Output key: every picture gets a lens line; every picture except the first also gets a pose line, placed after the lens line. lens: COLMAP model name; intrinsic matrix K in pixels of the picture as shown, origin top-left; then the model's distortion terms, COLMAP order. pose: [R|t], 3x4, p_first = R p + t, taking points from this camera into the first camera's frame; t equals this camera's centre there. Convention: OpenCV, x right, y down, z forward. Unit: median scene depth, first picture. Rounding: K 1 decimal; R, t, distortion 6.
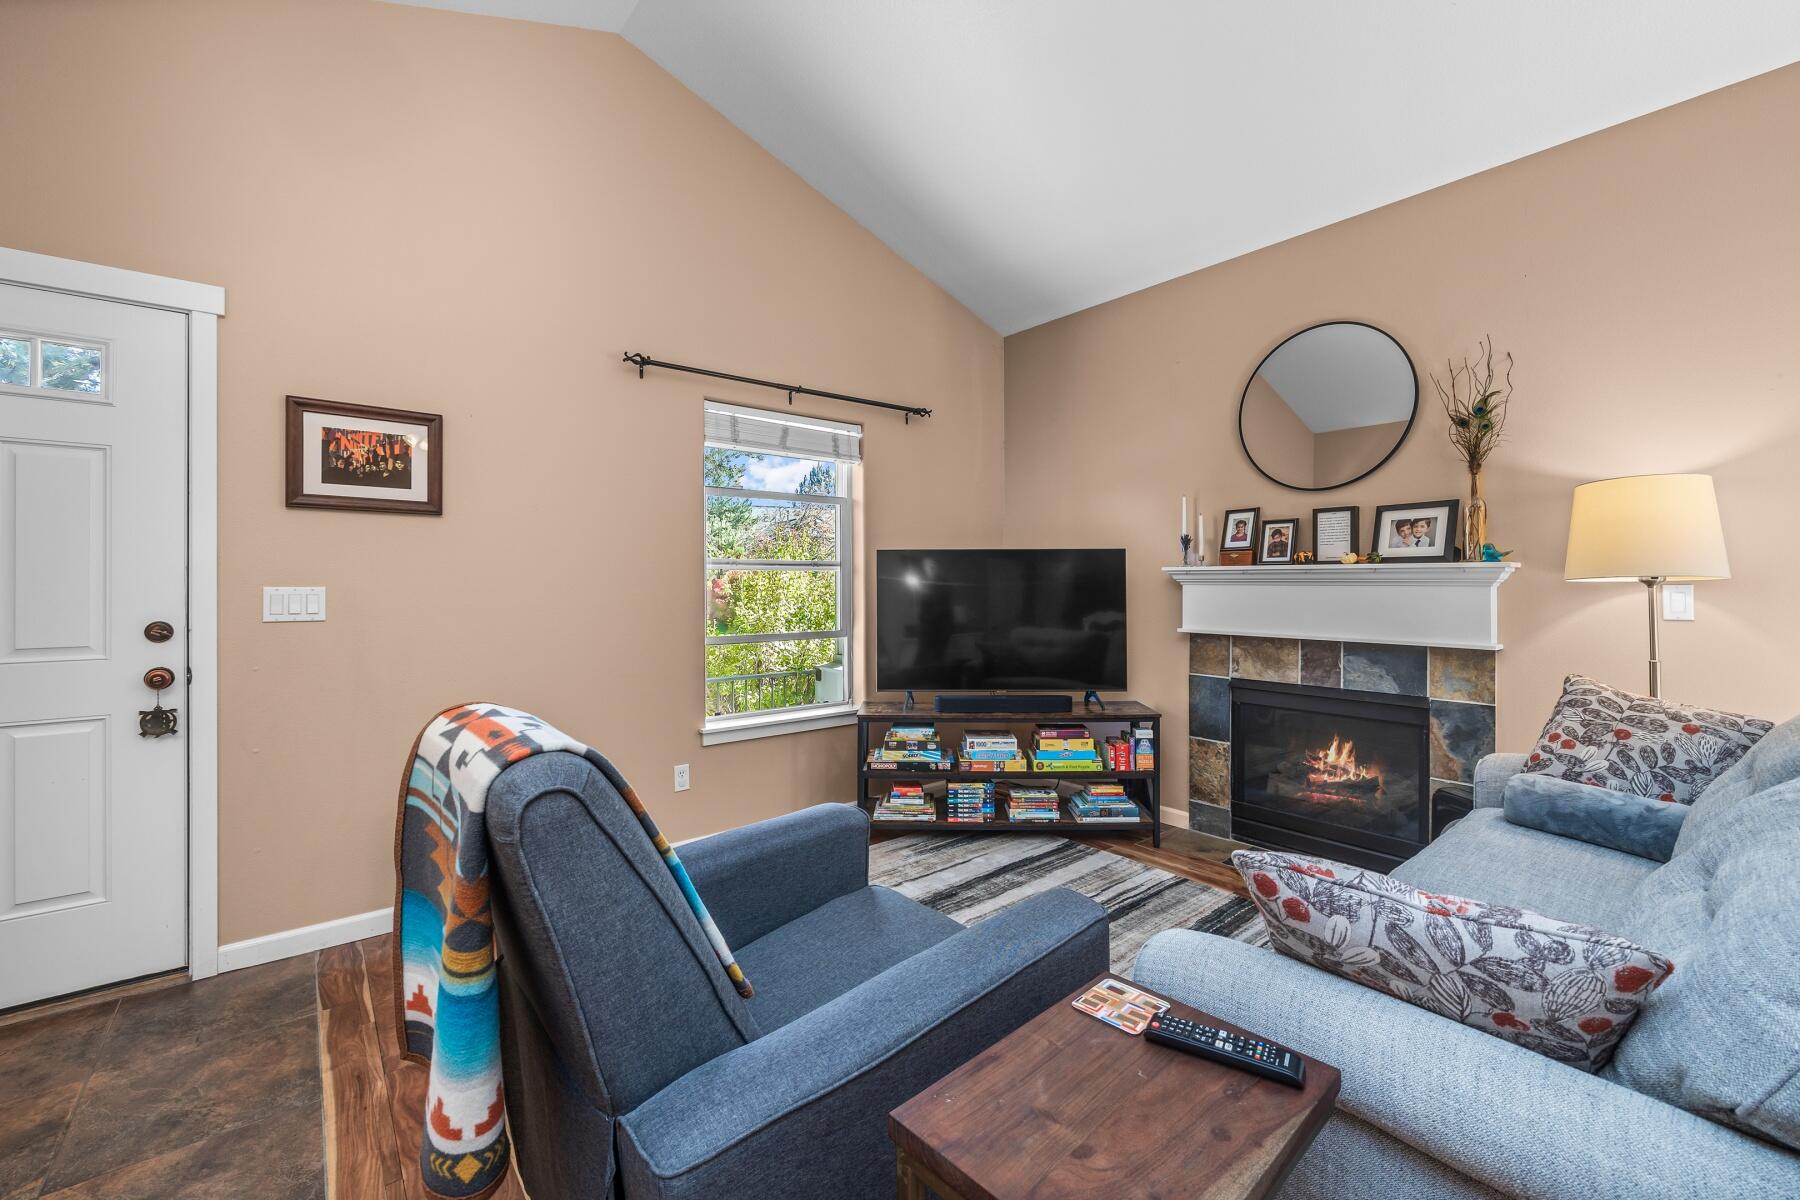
lens RADIAL K [[736.0, 0, 899.7], [0, 736.0, 580.4], [0, 0, 1]] dist [-0.003789, -0.000234]
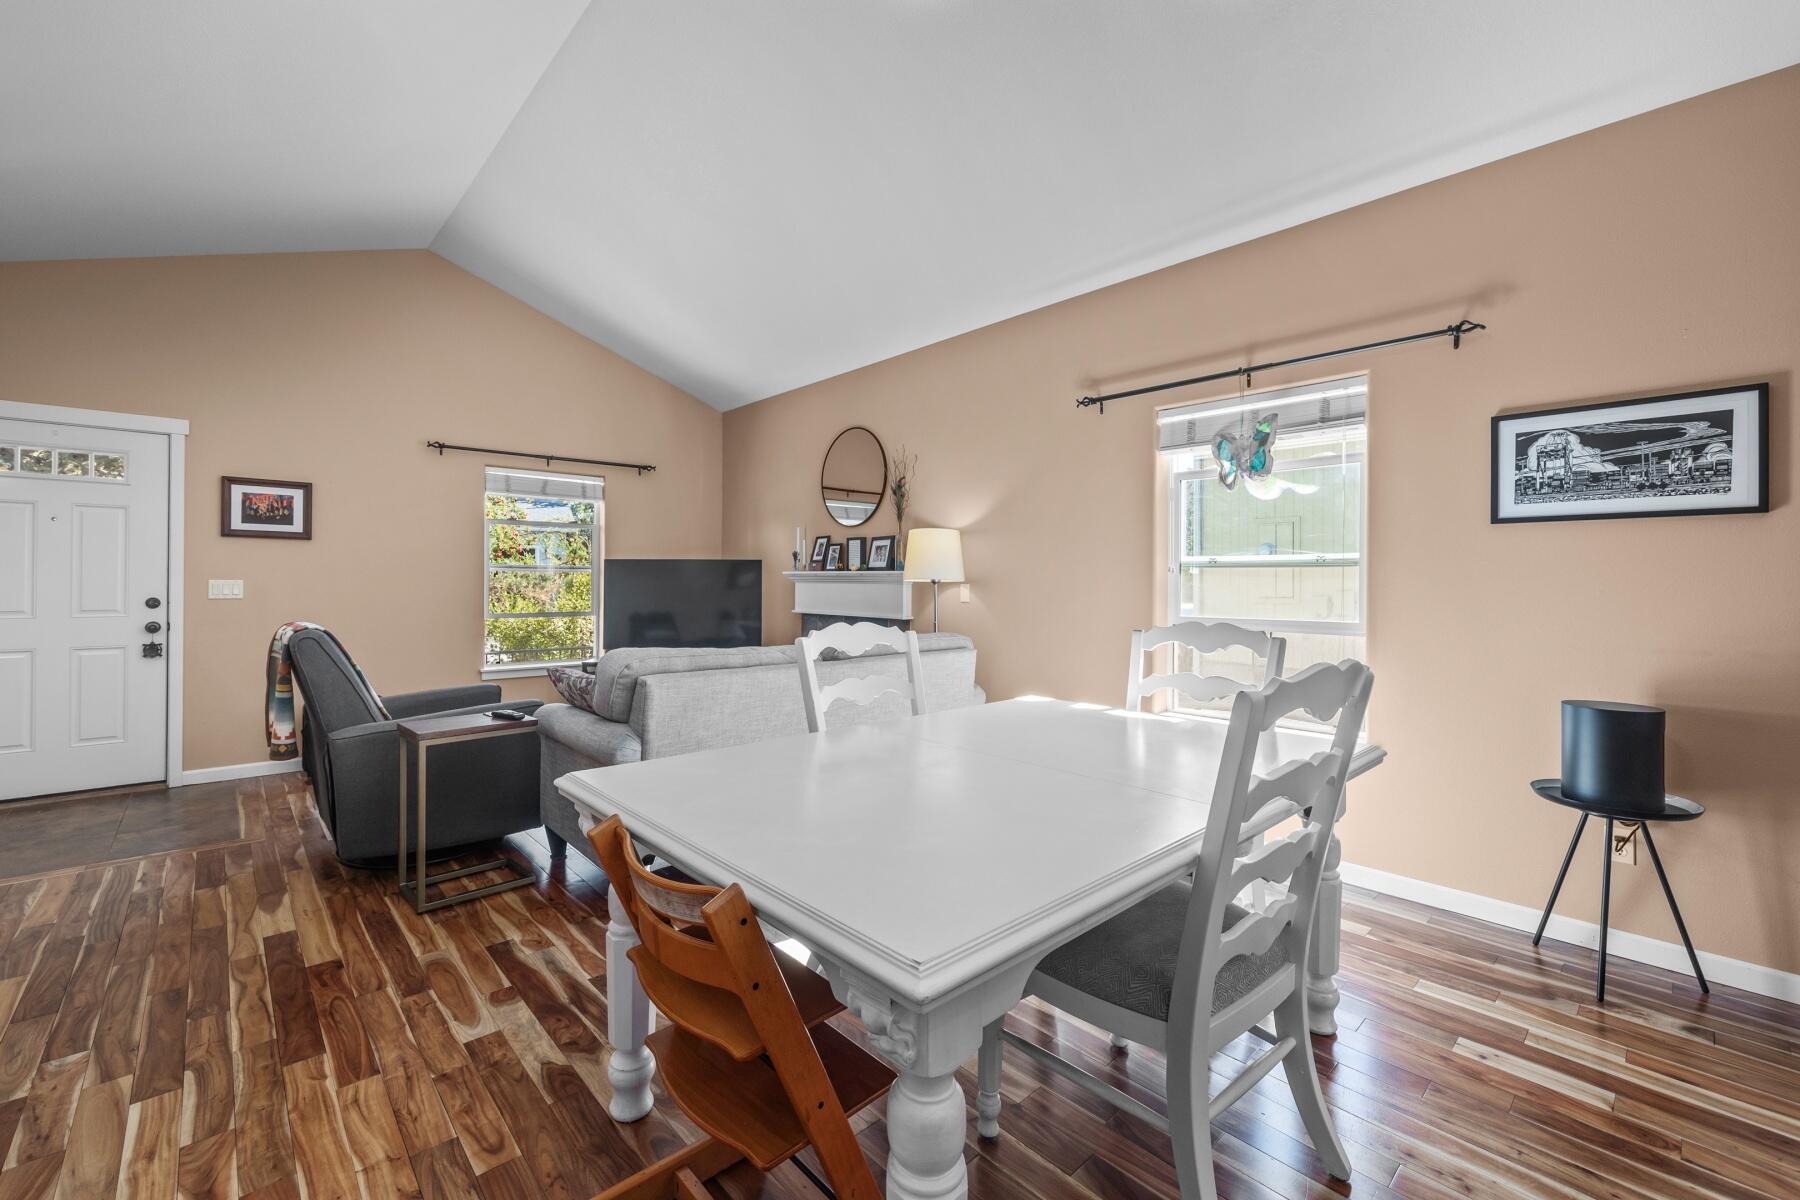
lens RADIAL K [[744.2, 0, 867.1], [0, 744.2, 578.6], [0, 0, 1]] dist [-0.001513, -0.000483]
pose [[0.999436, 0.006818, 0.032869, 0.592183], [-0.006783, 0.999976, -0.001164, -0.002652], [-0.032876, 0.000940, 0.999459, -0.751374]]
